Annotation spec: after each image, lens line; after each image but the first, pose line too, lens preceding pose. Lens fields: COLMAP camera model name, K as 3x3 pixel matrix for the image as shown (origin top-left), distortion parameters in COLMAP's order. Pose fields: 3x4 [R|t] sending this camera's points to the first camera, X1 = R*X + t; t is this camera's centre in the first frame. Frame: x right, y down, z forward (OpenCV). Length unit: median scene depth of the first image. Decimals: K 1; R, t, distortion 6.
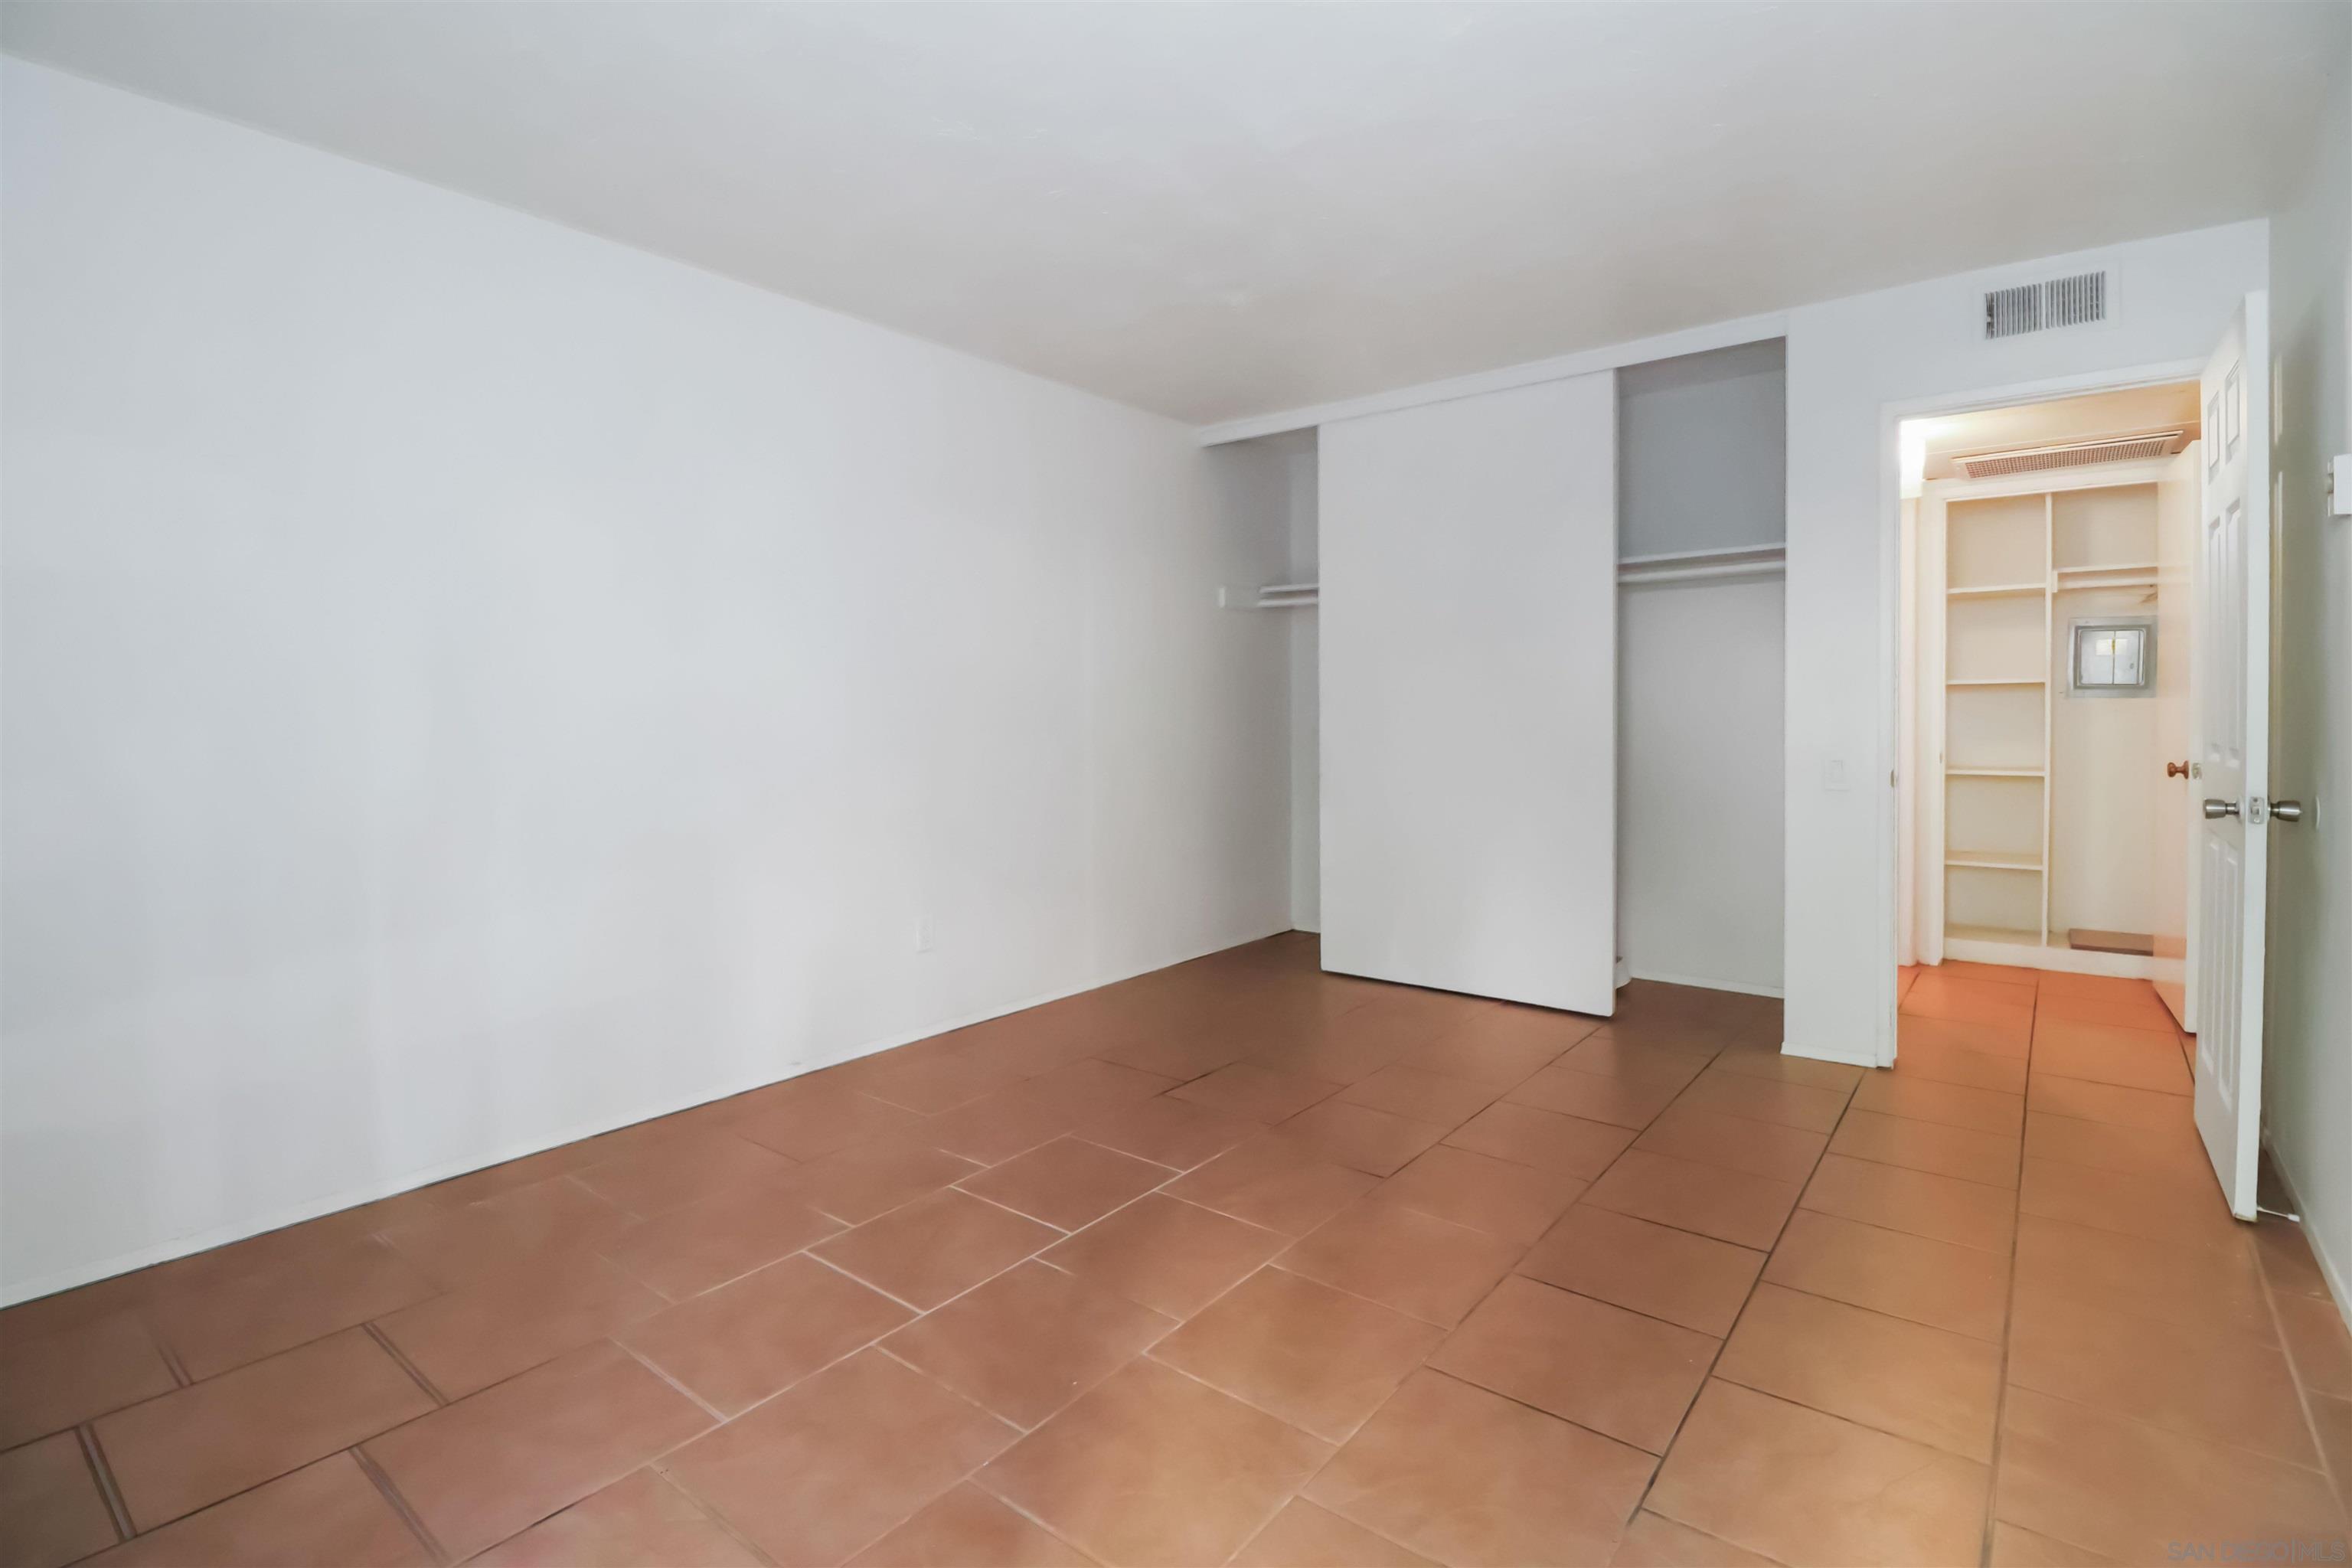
lens RADIAL K [[1115.5, 0, 1188.0], [0, 1115.5, 718.9], [0, 0, 1]] dist [-0.000372, -0.010839]
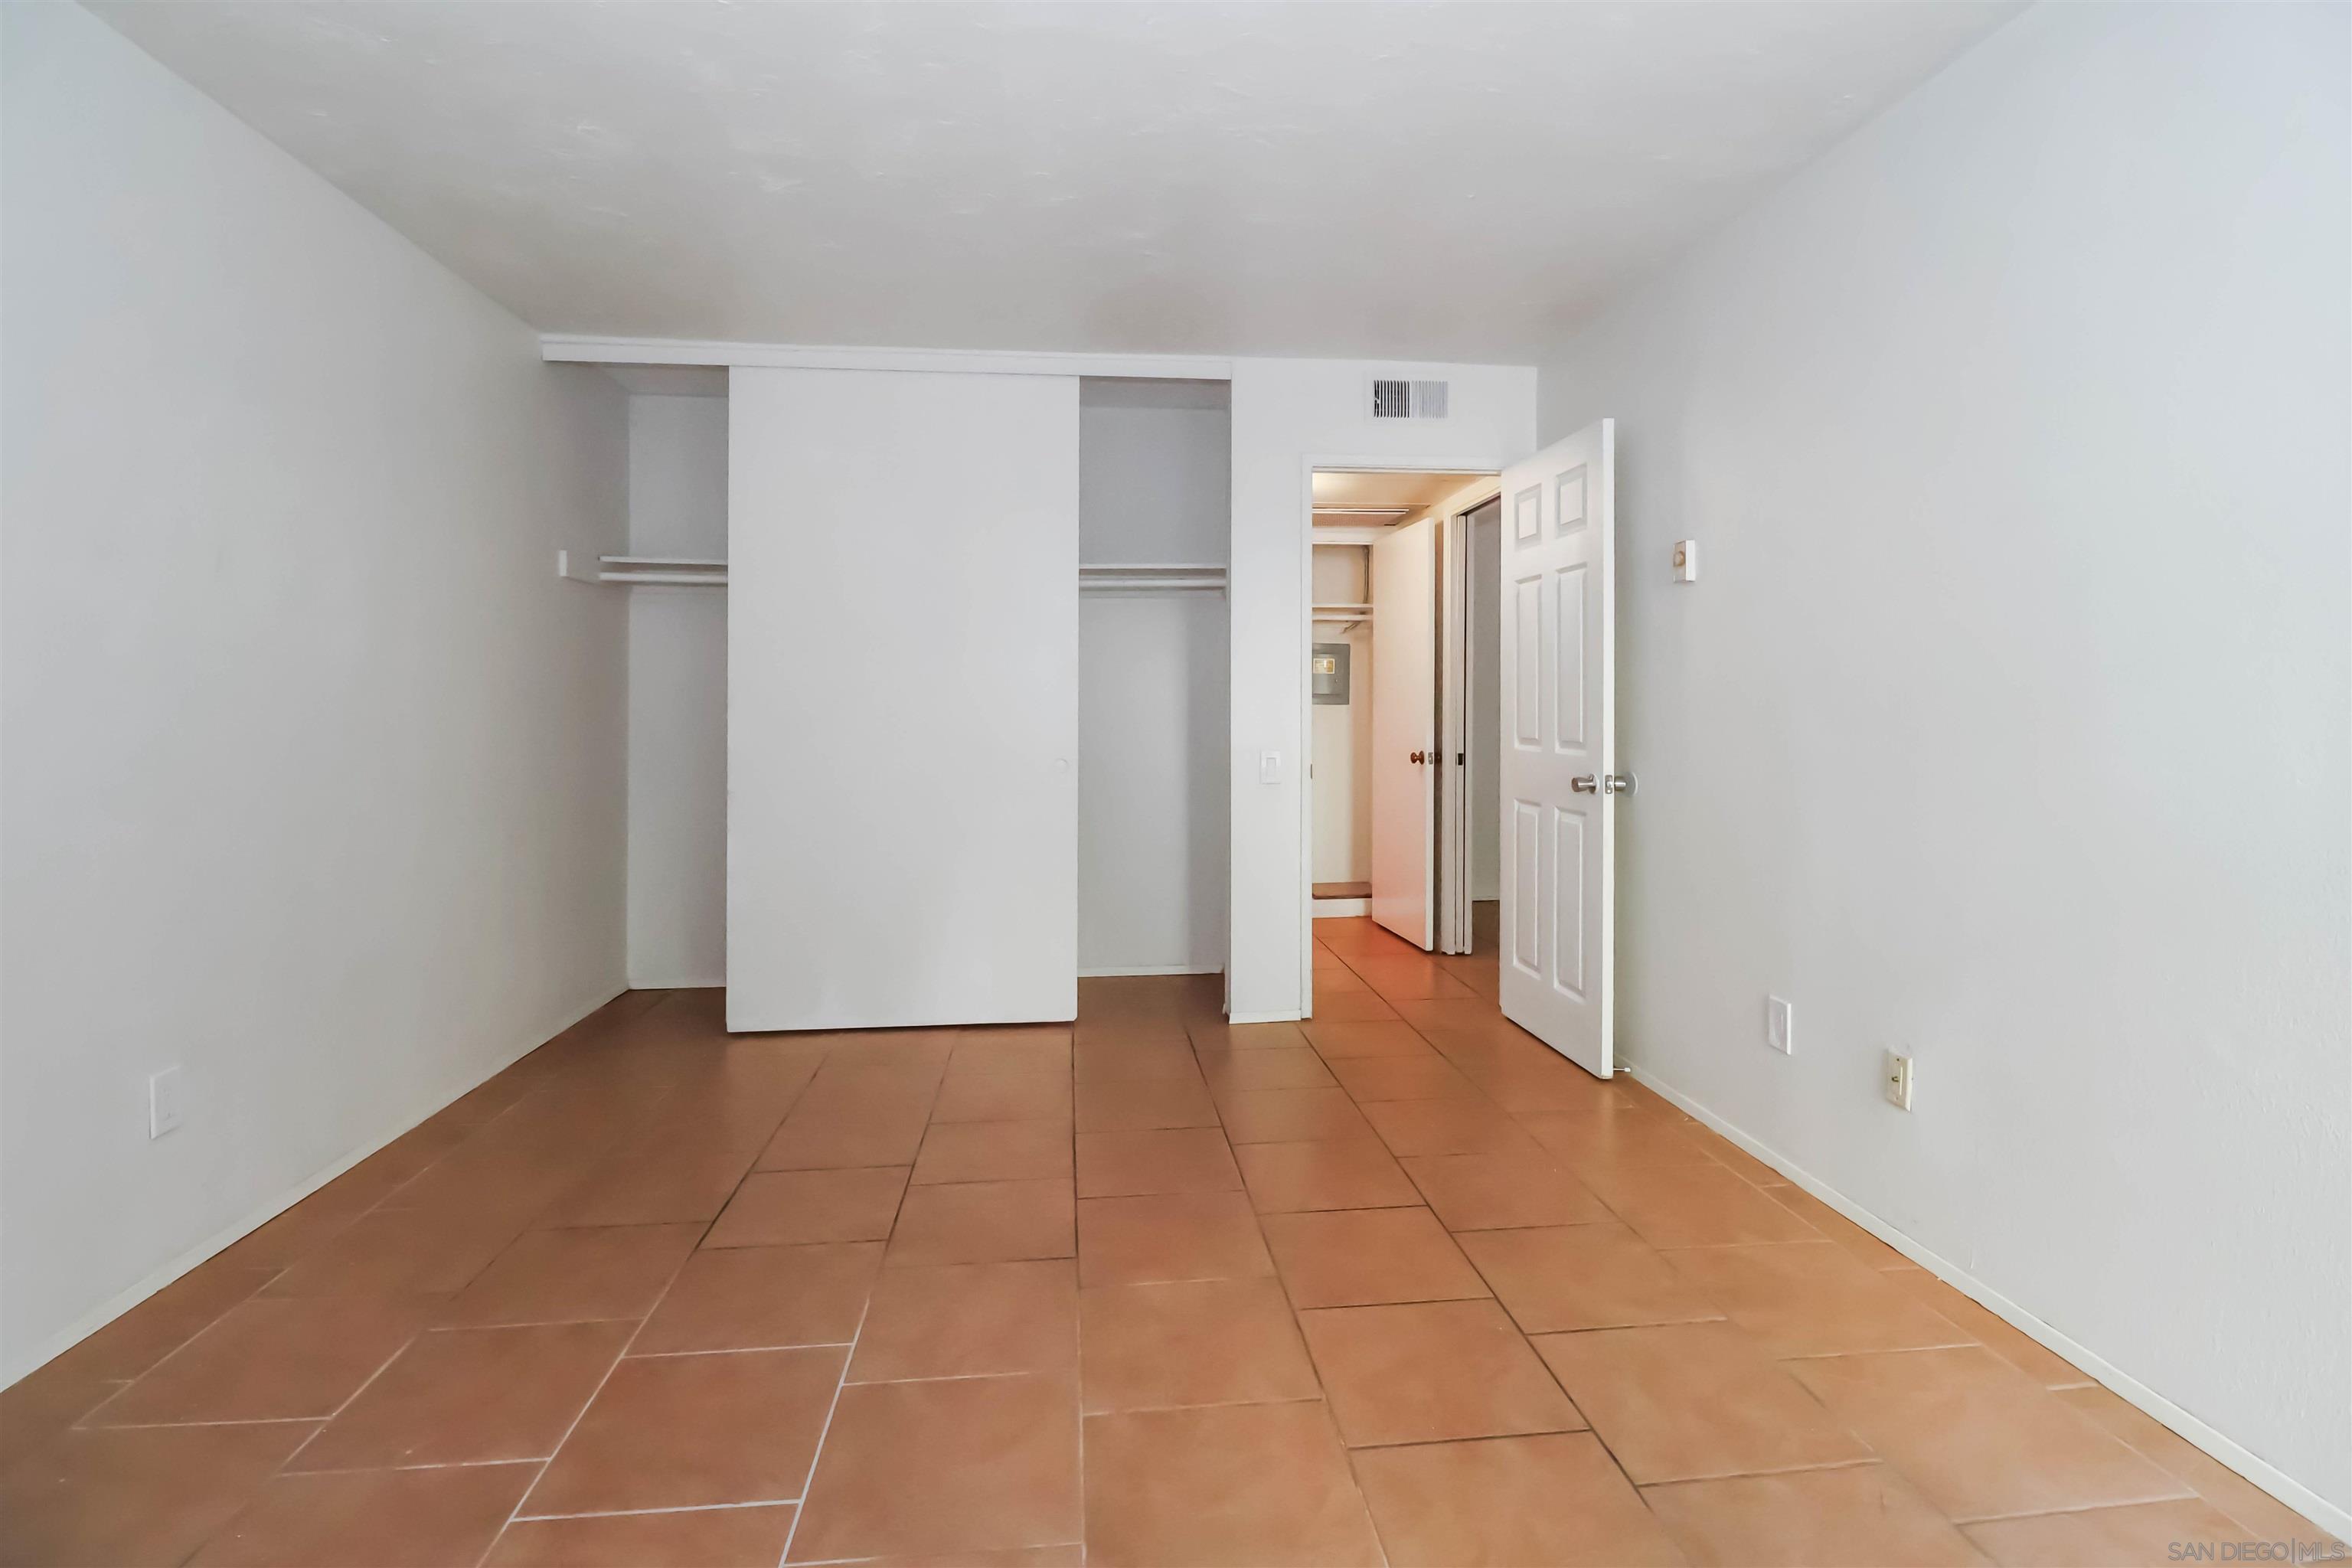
lens RADIAL K [[1110.2, 0, 1188.0], [0, 1110.2, 698.7], [0, 0, 1]] dist [0.009481, -0.012861]
pose [[0.715883, 0.009422, 0.698157, -0.260134], [0.004746, 0.999820, -0.018359, -0.002277], [-0.698204, 0.016457, 0.715710, 0.225602]]
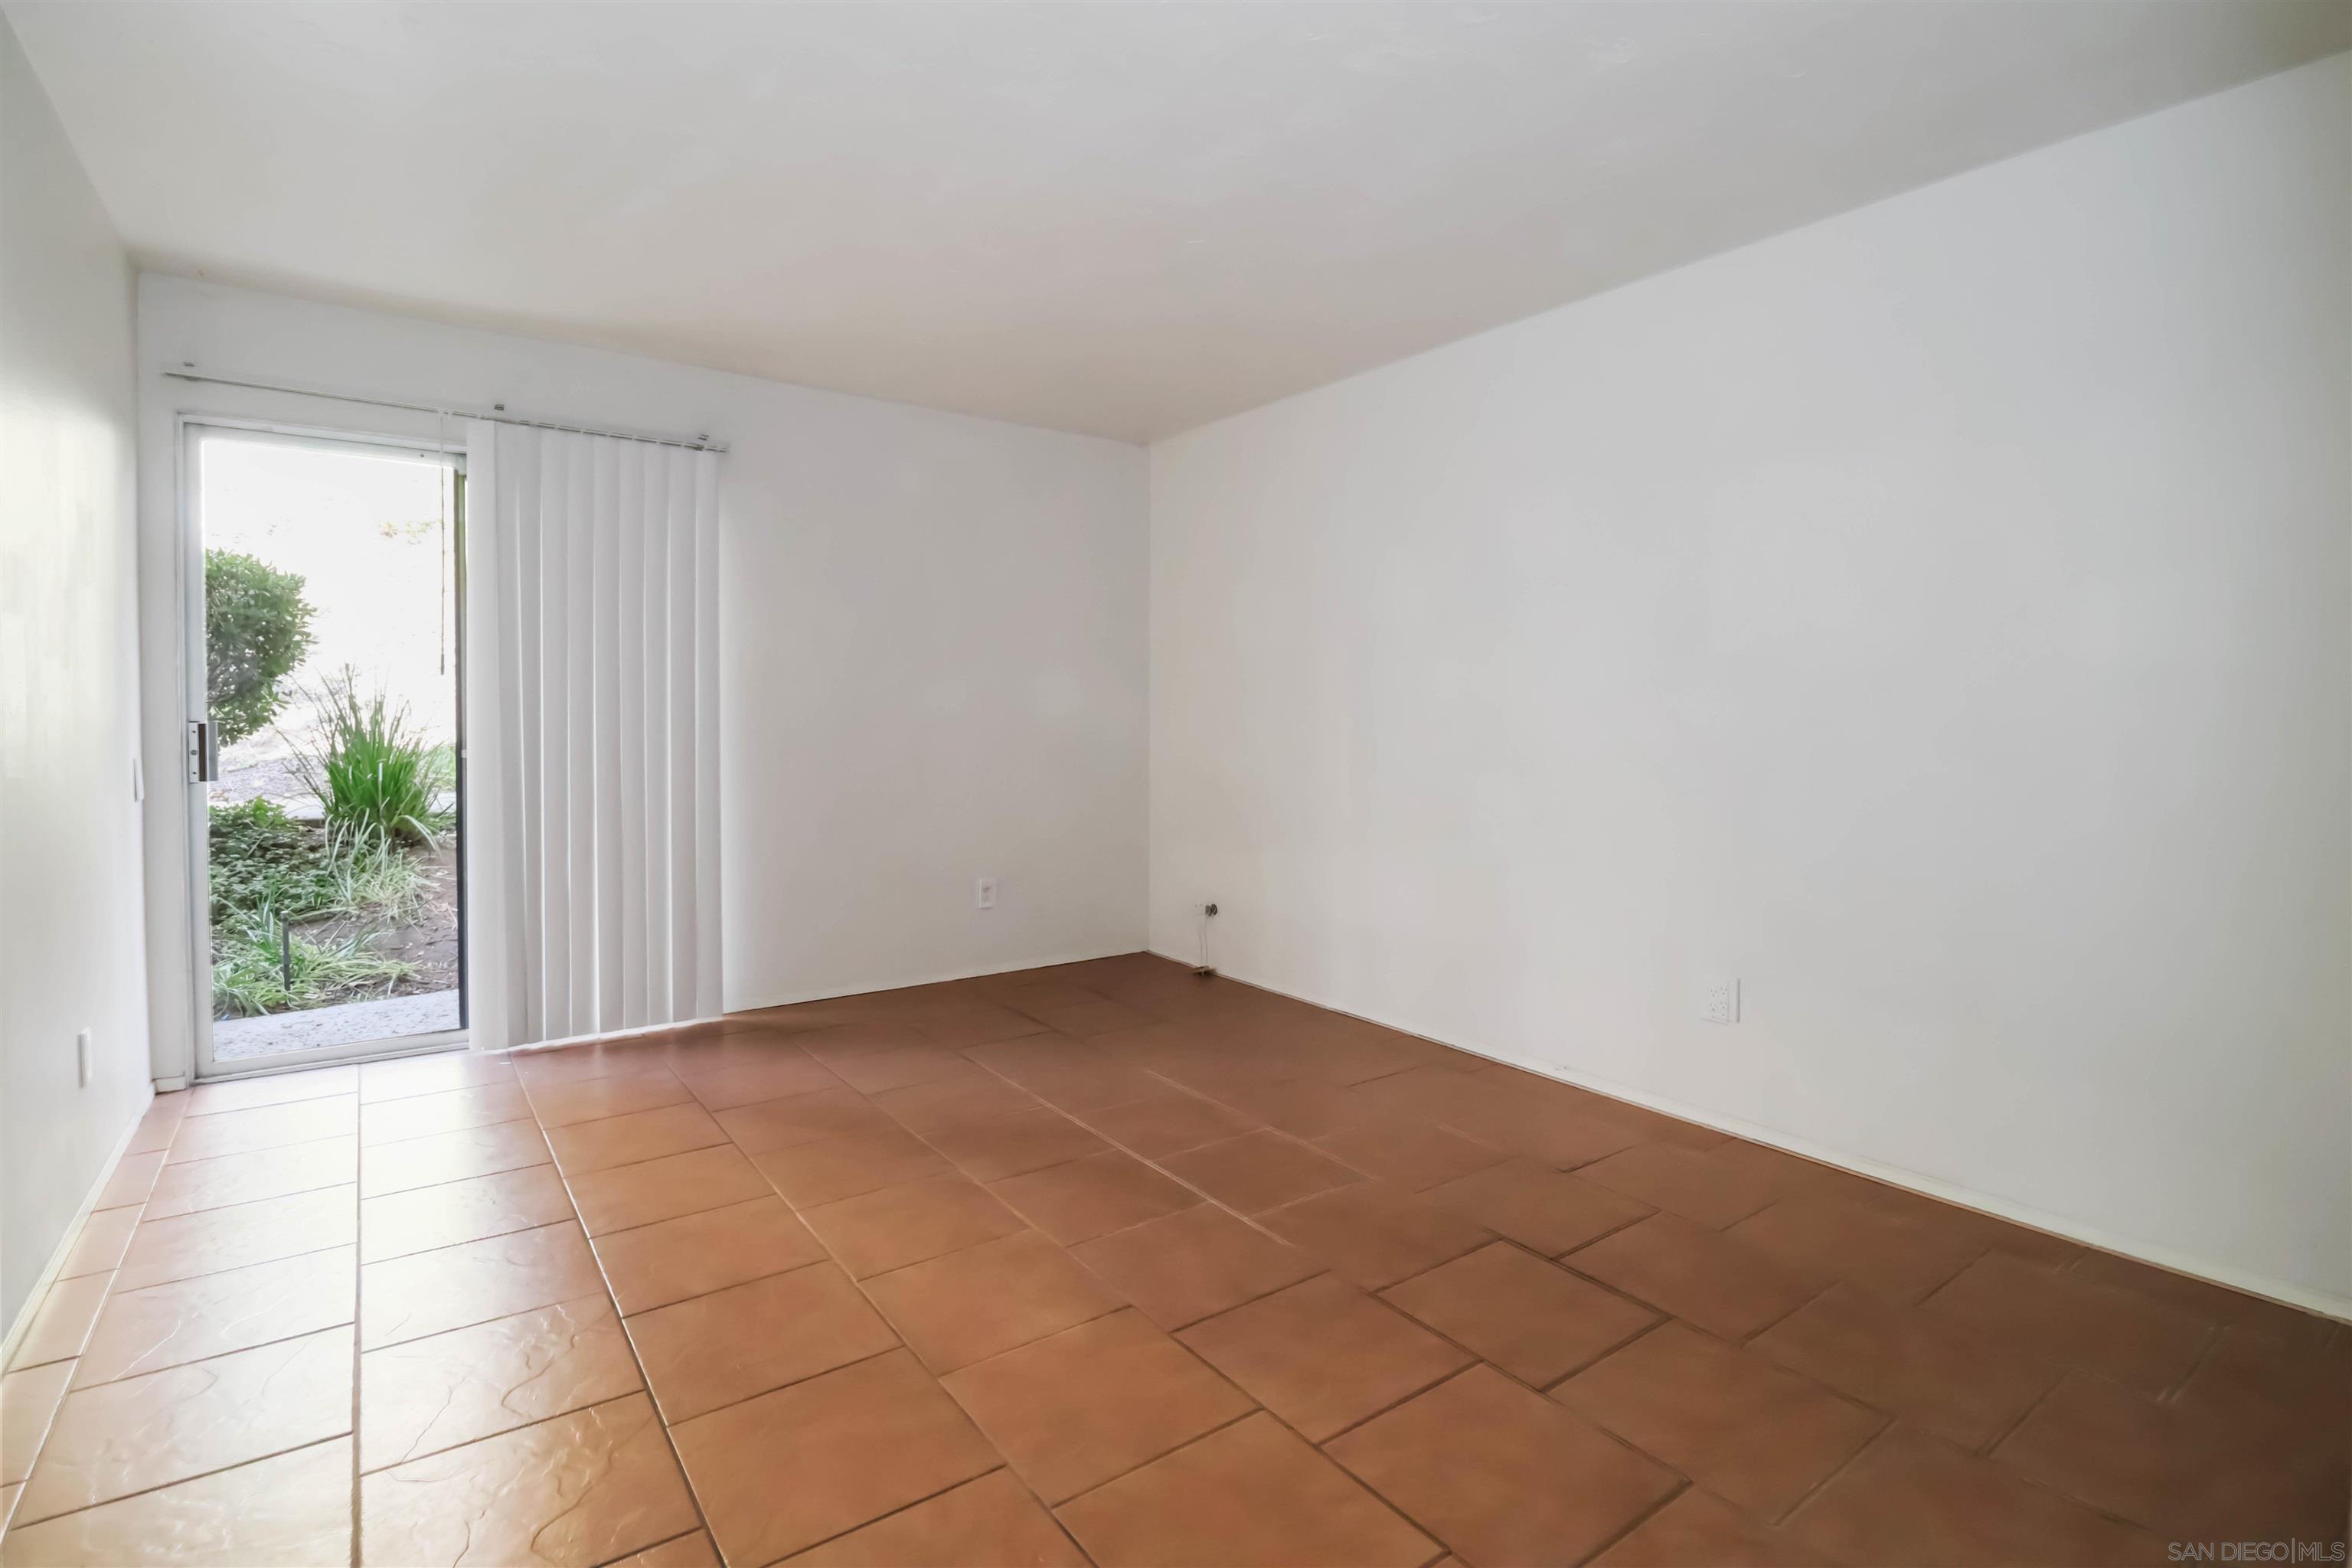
lens RADIAL K [[1115.5, 0, 1188.0], [0, 1115.5, 718.9], [0, 0, 1]] dist [-0.000372, -0.010839]
pose [[-0.265131, 0.010928, -0.964150, 0.642677], [-0.013477, 0.999796, 0.015038, -0.013679], [0.964118, 0.016981, -0.264930, 0.857259]]
